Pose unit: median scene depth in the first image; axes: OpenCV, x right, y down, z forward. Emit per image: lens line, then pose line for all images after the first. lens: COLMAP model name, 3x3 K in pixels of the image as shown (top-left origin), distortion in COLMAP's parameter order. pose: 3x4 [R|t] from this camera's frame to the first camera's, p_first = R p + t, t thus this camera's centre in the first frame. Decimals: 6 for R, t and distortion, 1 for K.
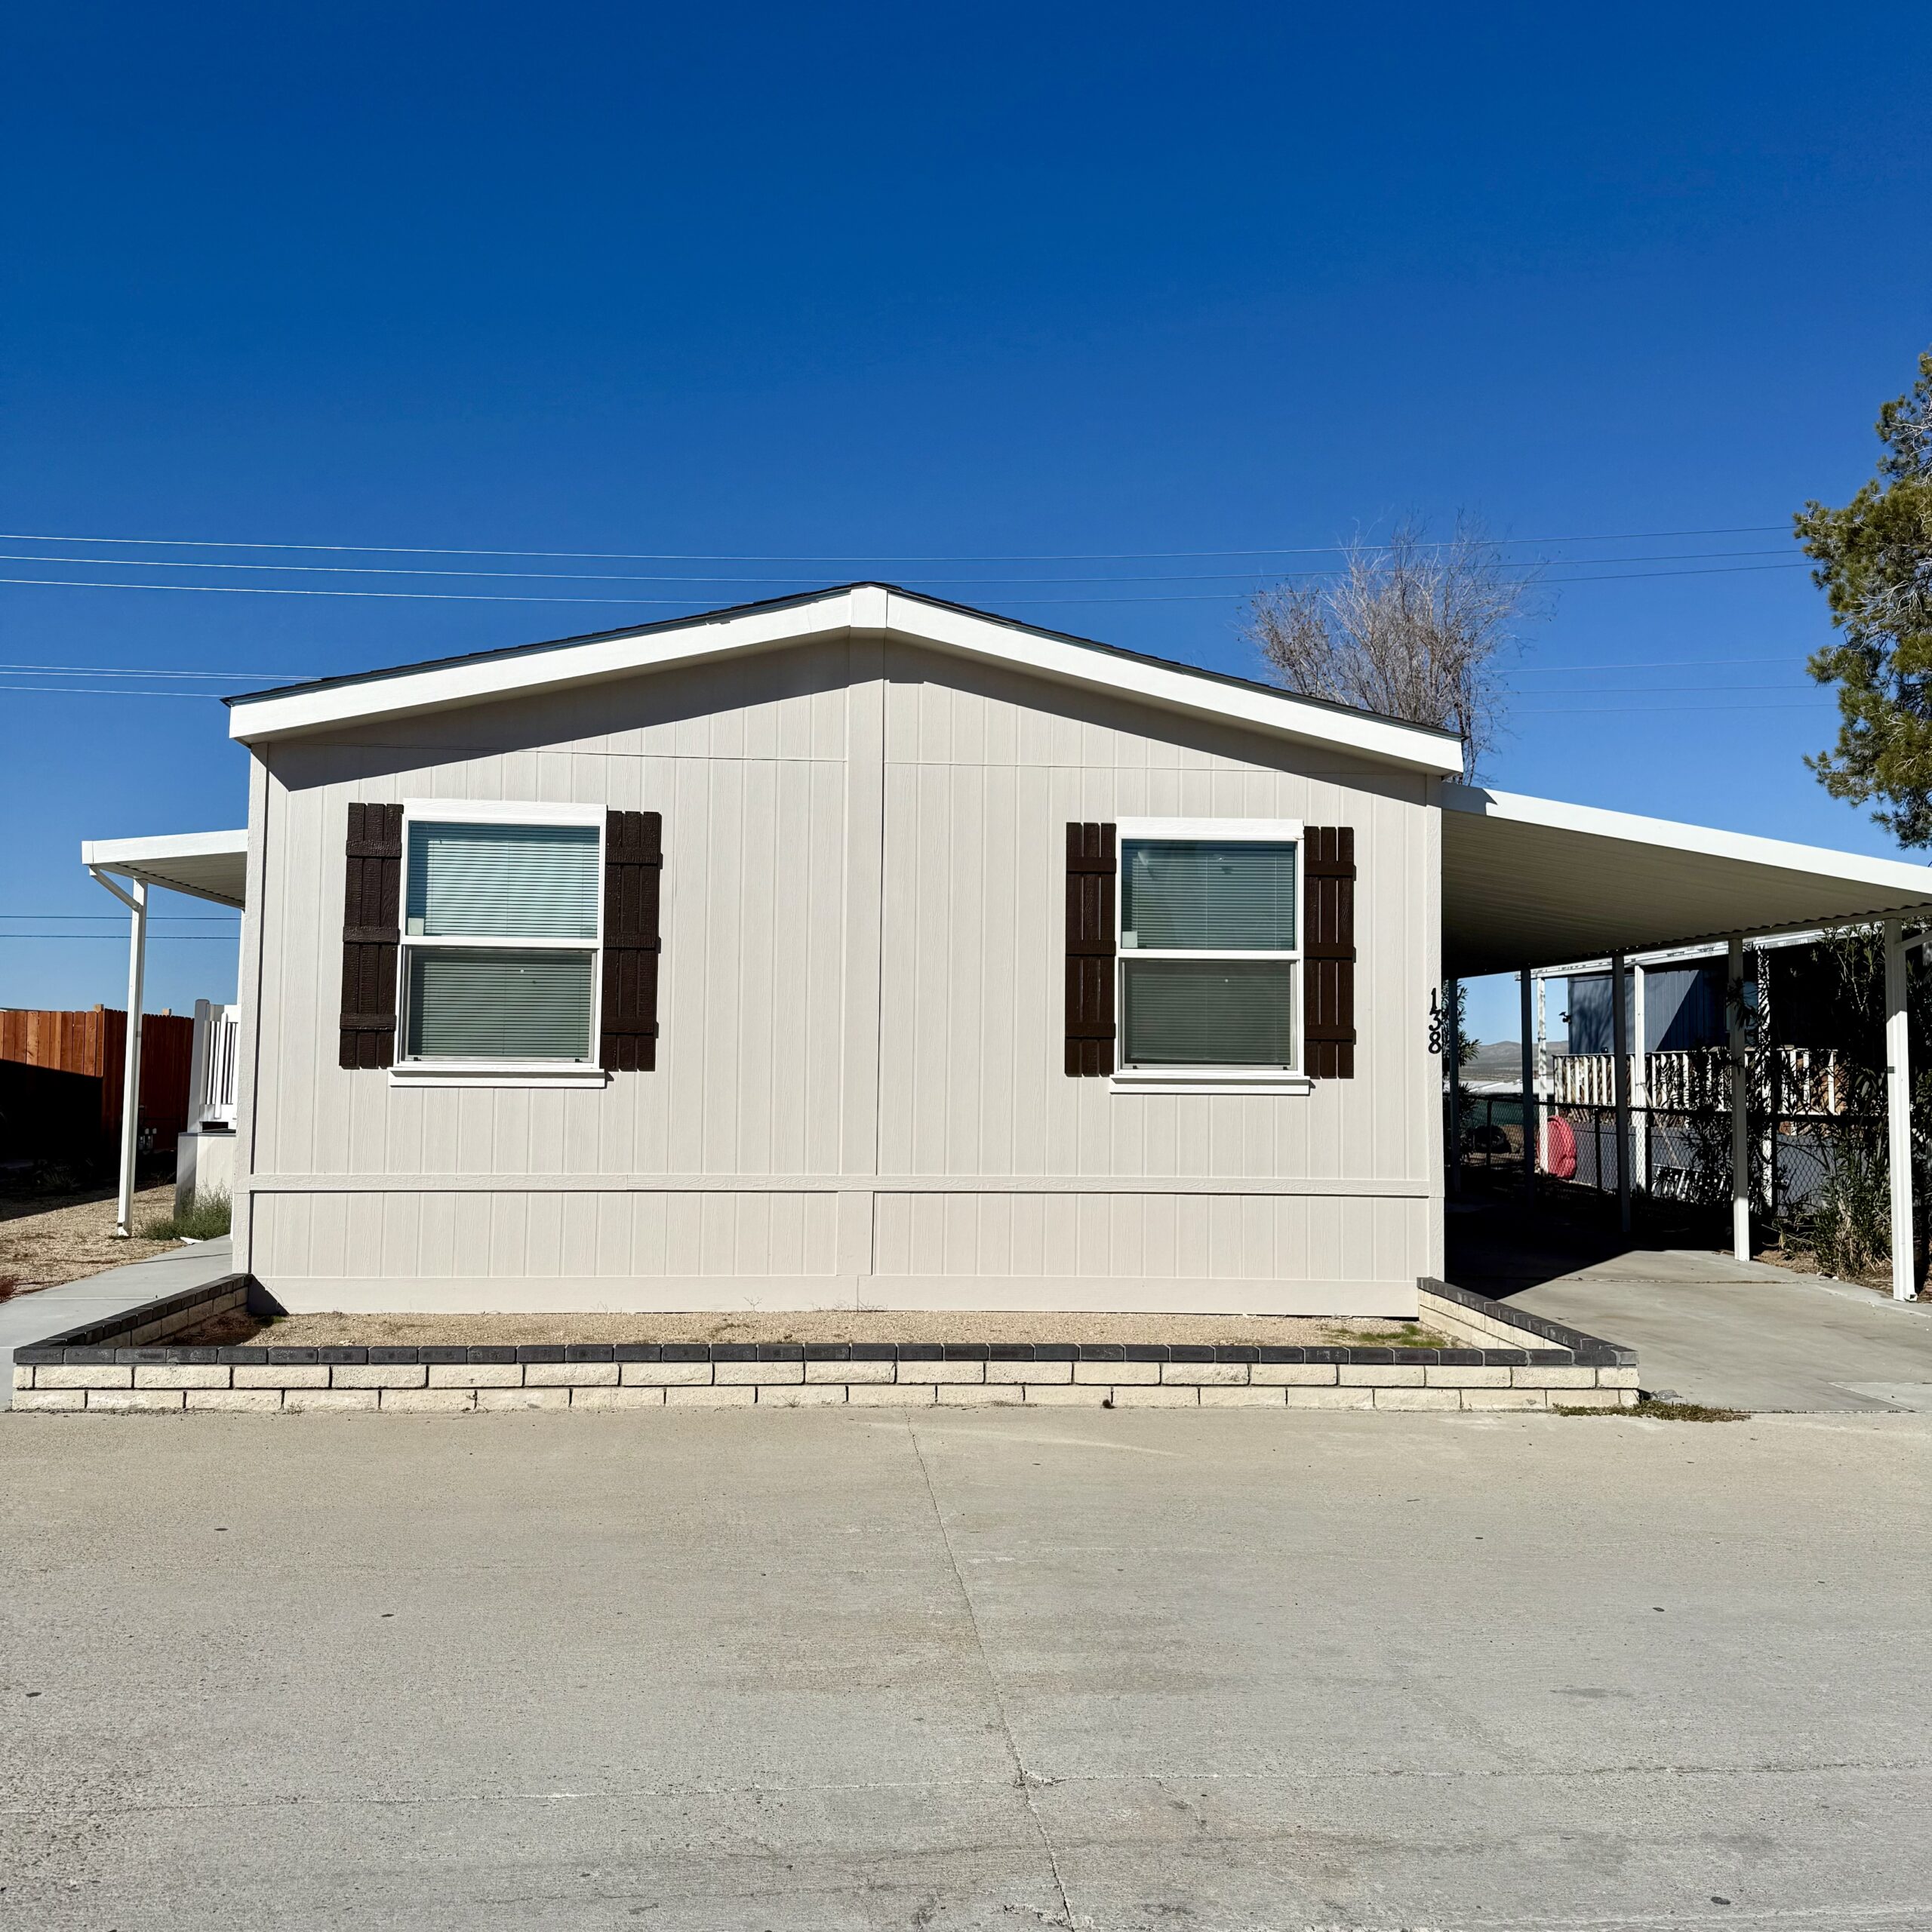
lens RADIAL K [[1699.1, 0, 917.7], [0, 1699.1, 964.0], [0, 0, 1]] dist [0.168335, -0.408384]
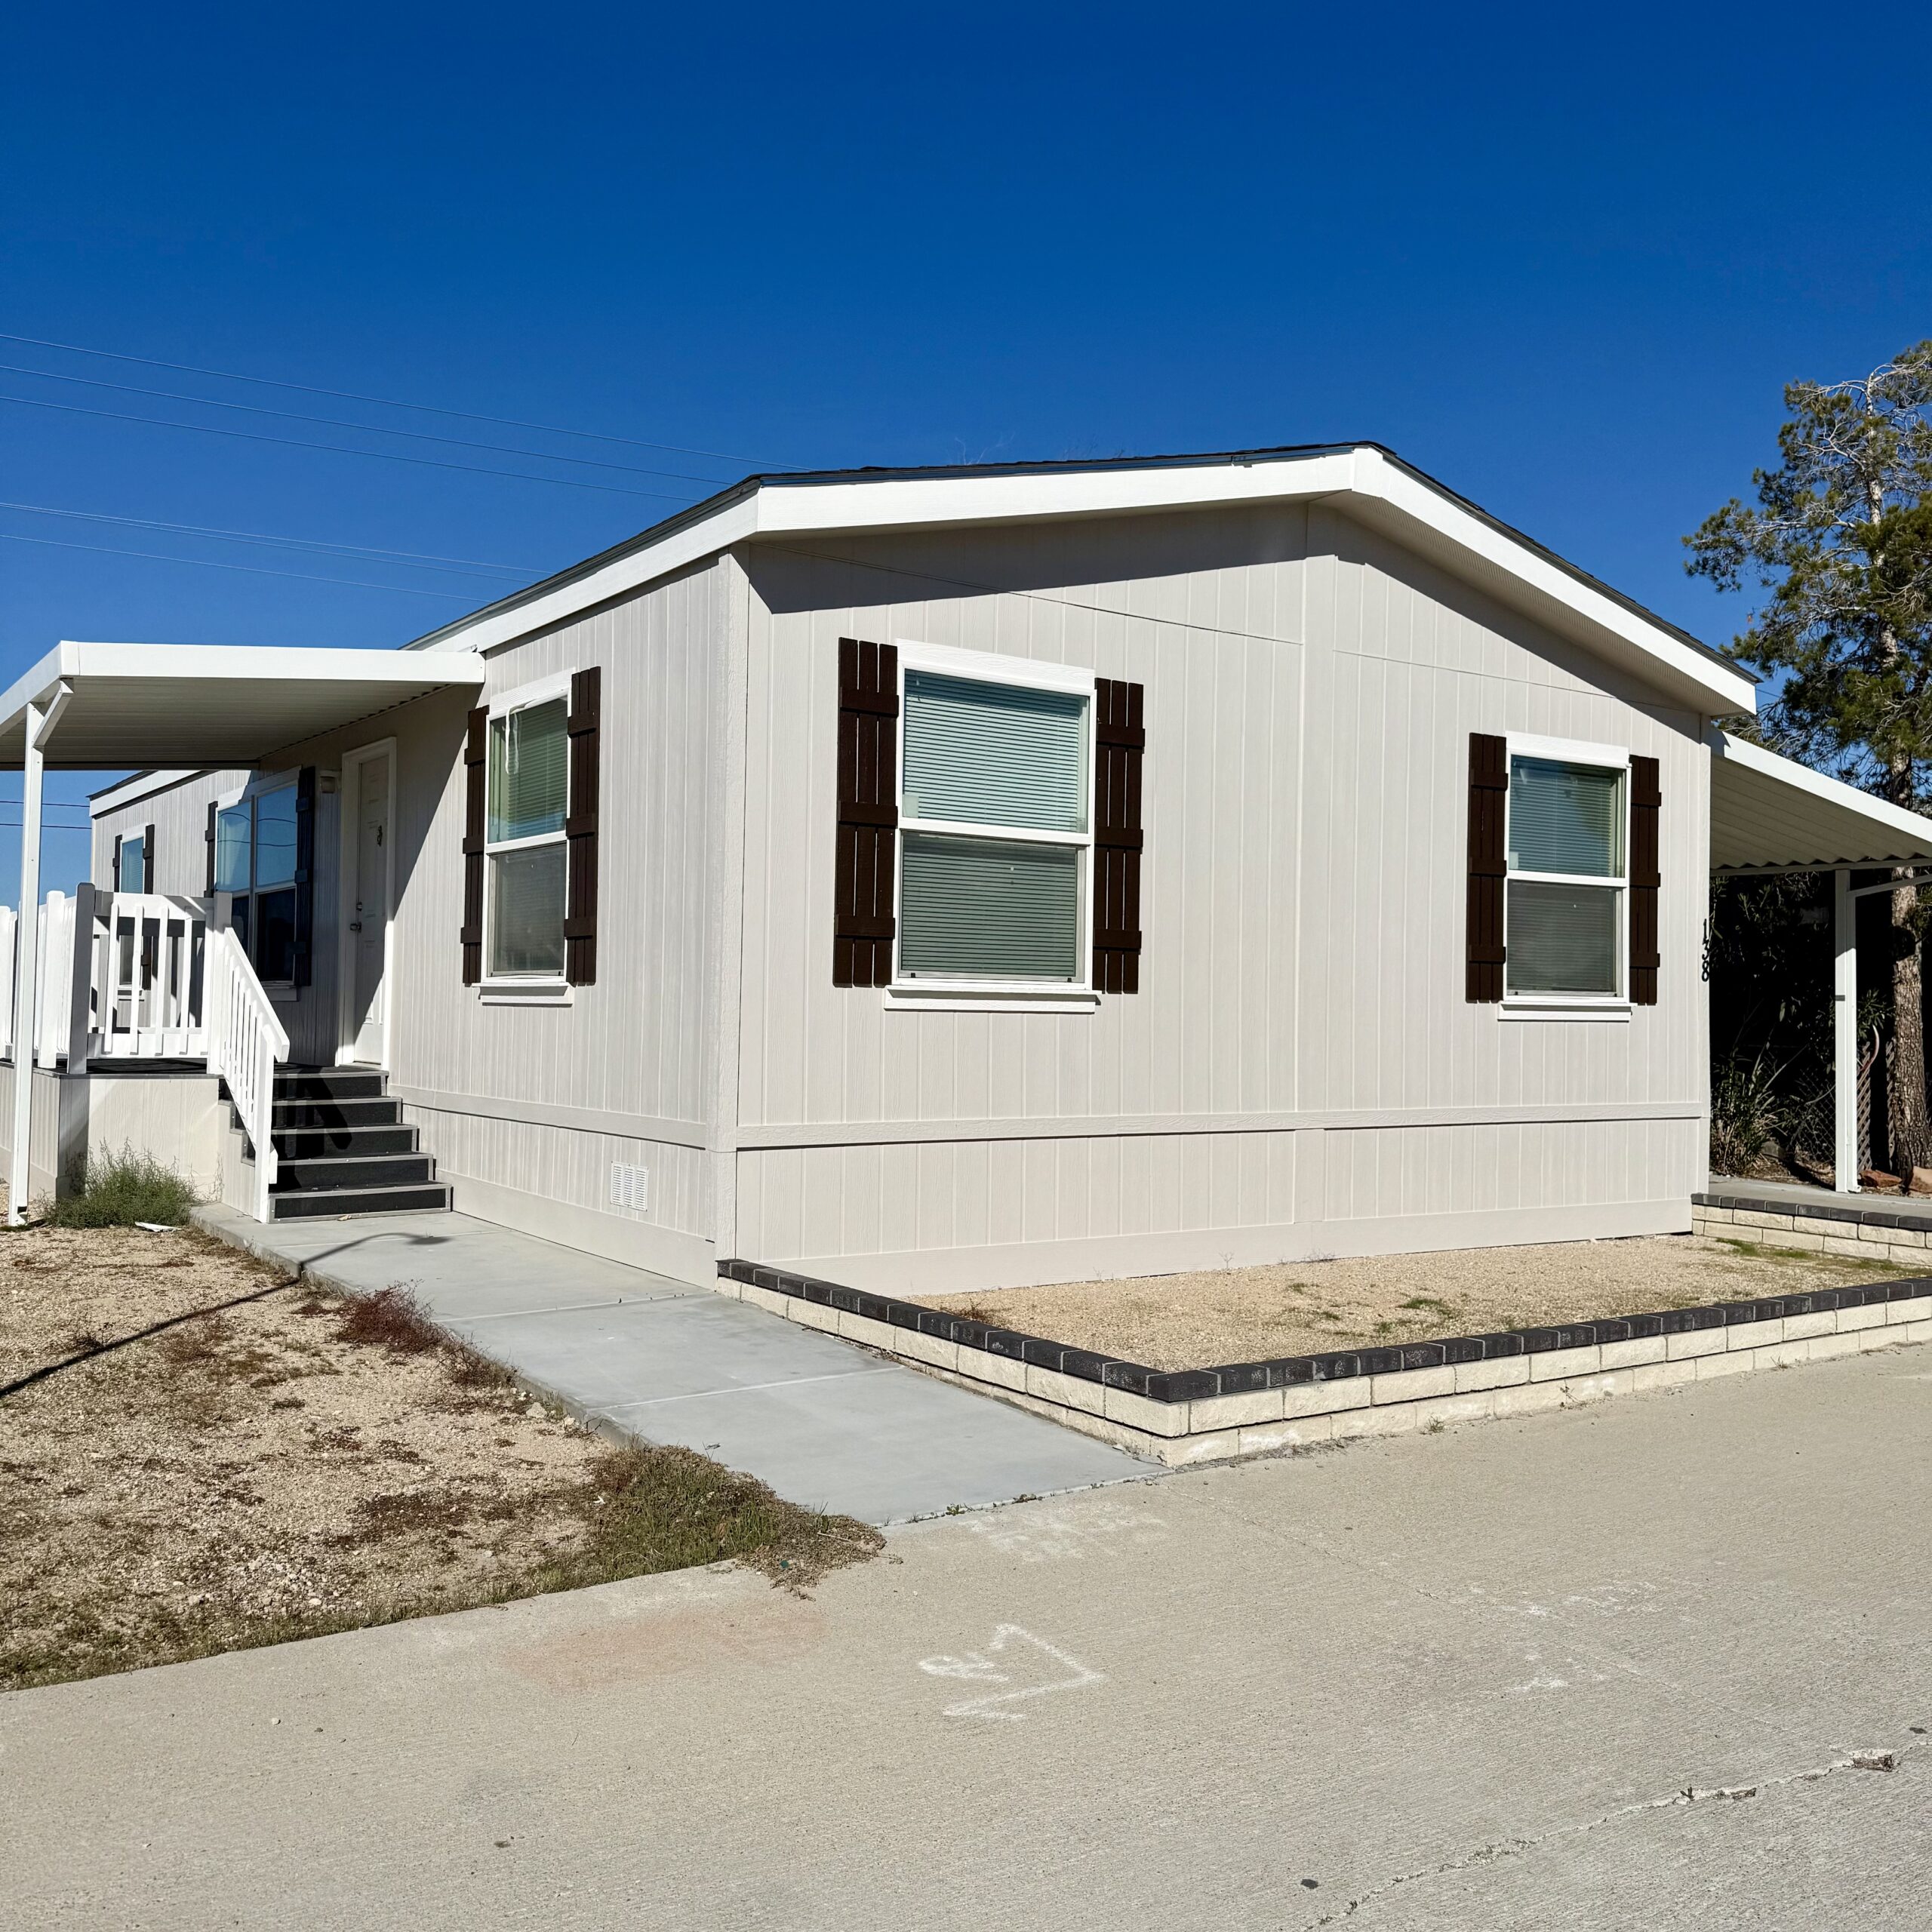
lens RADIAL K [[1794.1, 0, 958.1], [0, 1794.1, 974.5], [0, 0, 1]] dist [0.195099, -0.443313]
pose [[0.862587, 0.014240, 0.505708, -0.674436], [-0.046914, 0.997548, 0.051932, 0.011251], [-0.503728, -0.068521, 0.861140, 0.272853]]
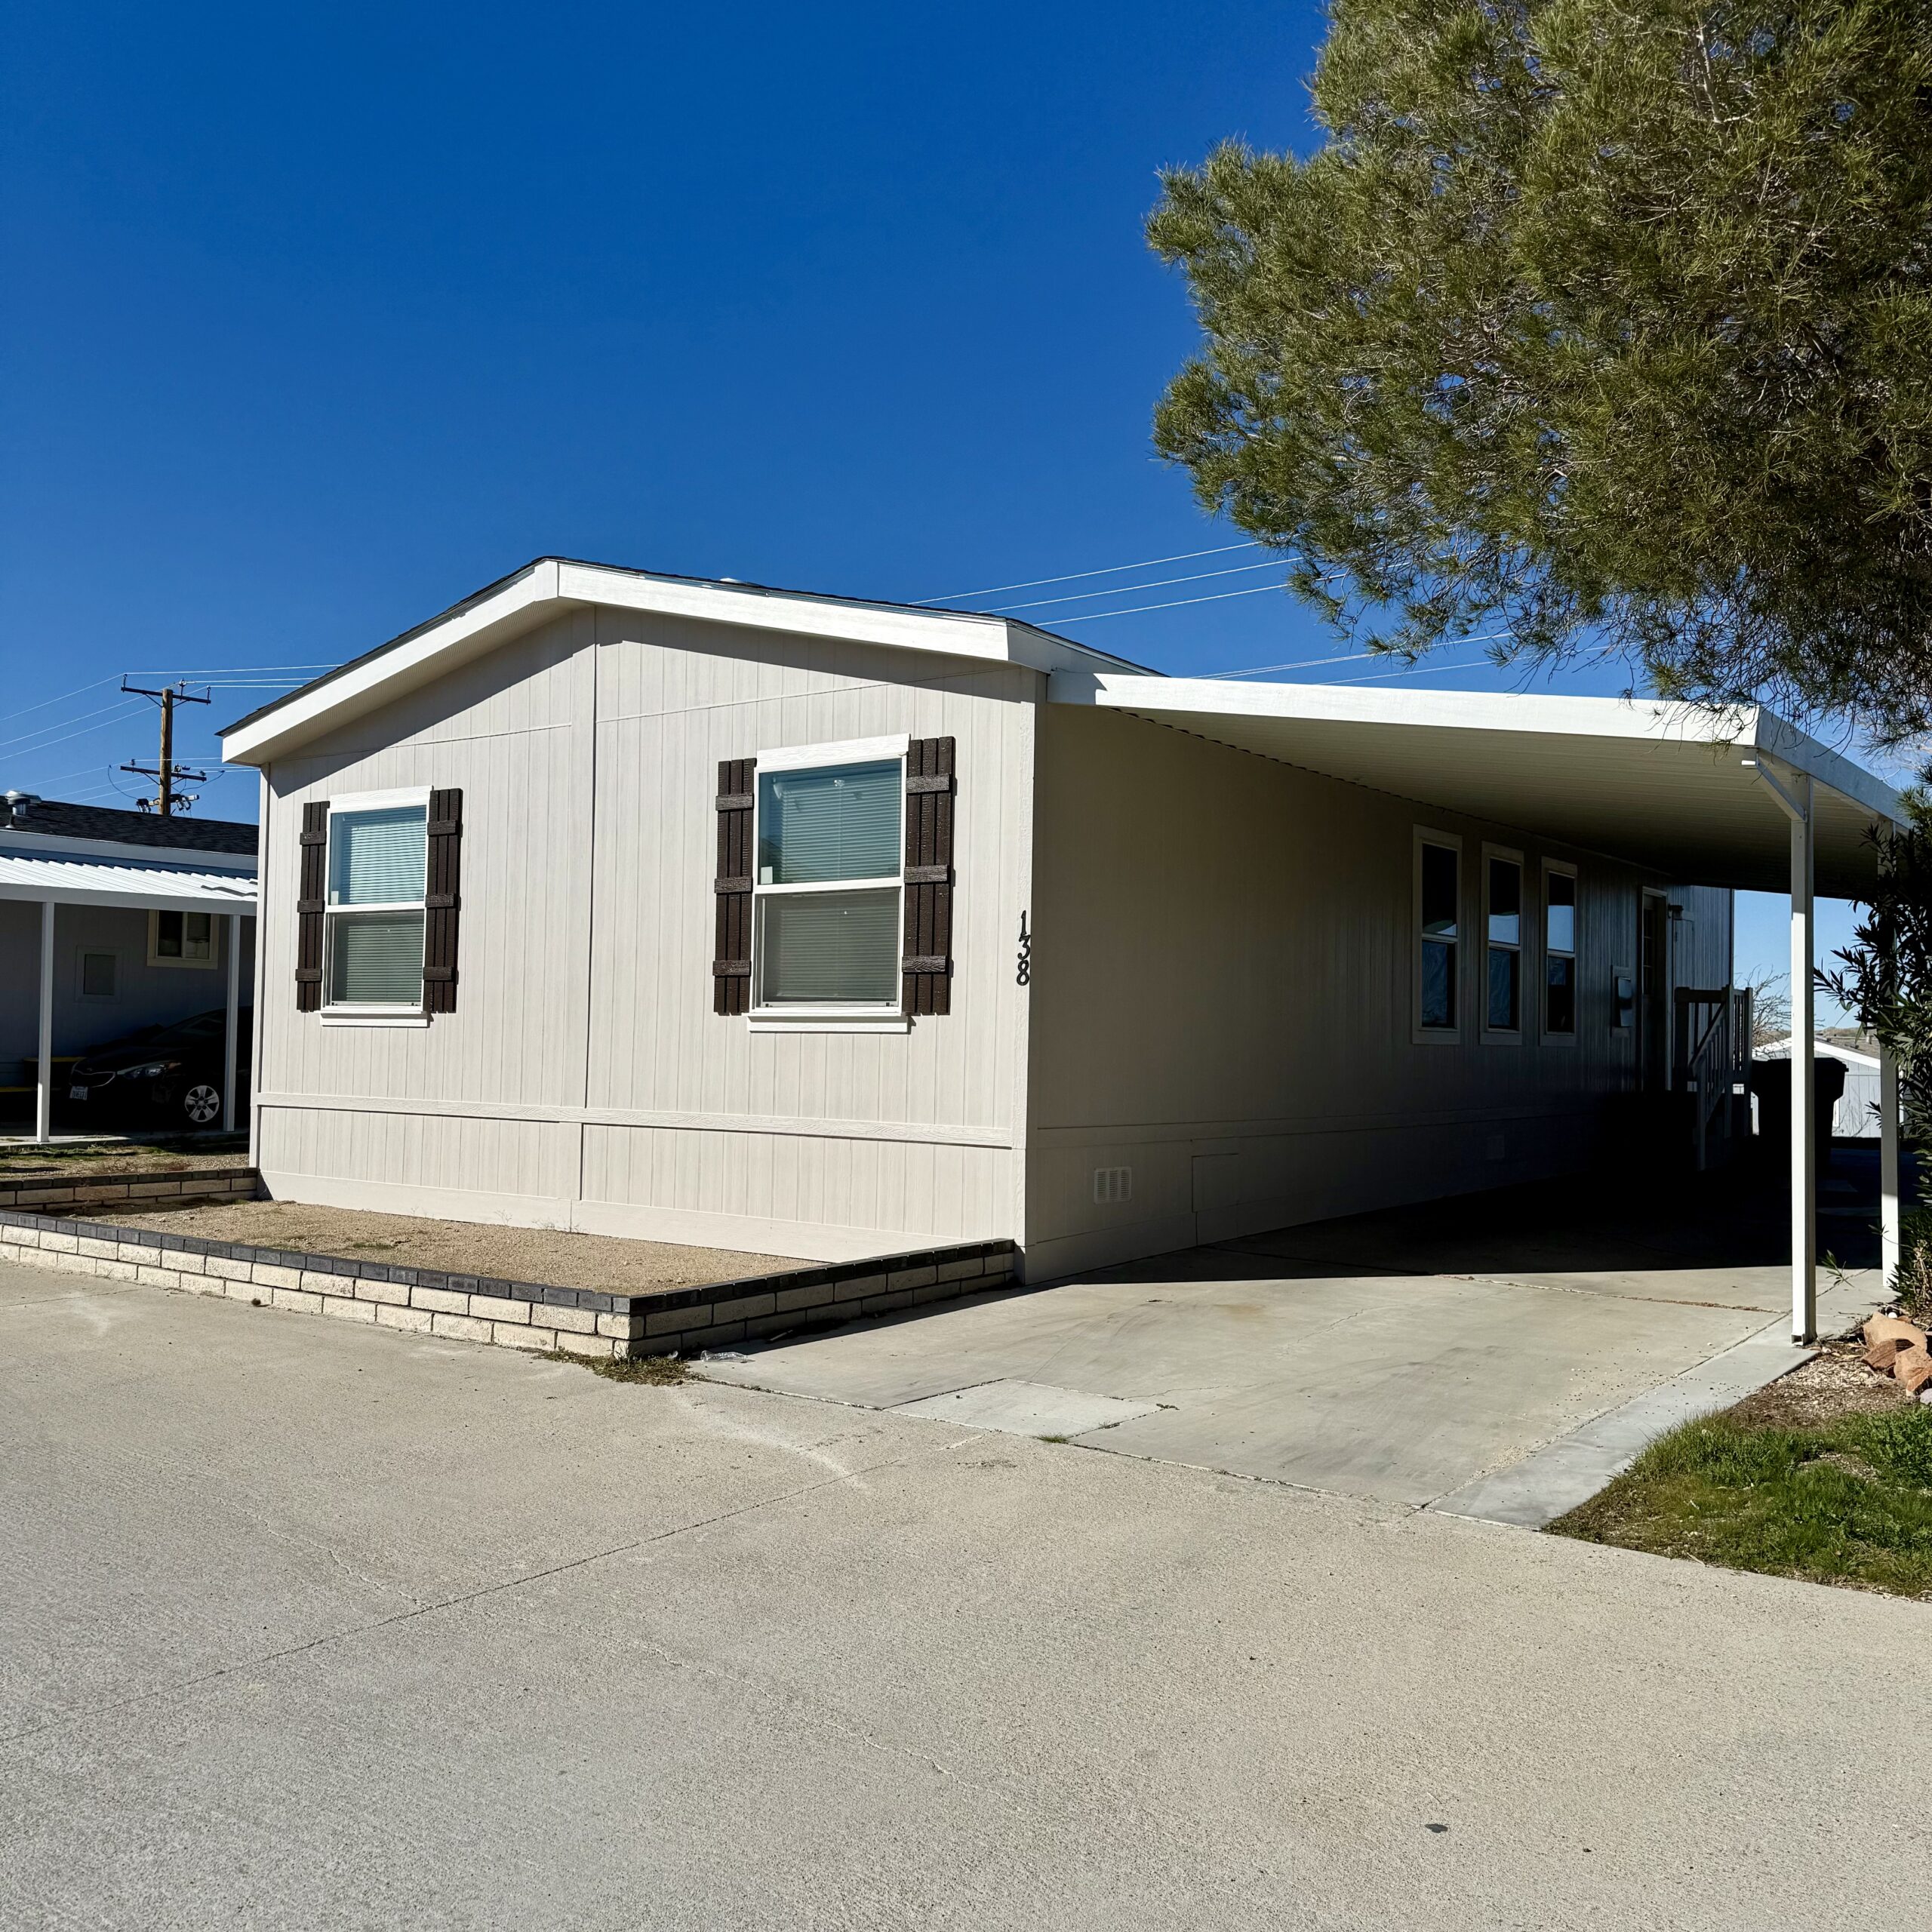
lens RADIAL K [[1794.1, 0, 958.1], [0, 1794.1, 974.5], [0, 0, 1]] dist [0.195099, -0.443313]
pose [[0.753404, -0.021741, -0.657199, 0.900760], [0.044667, 0.998837, 0.018162, 0.029089], [0.656040, -0.043038, 0.753498, 0.292520]]
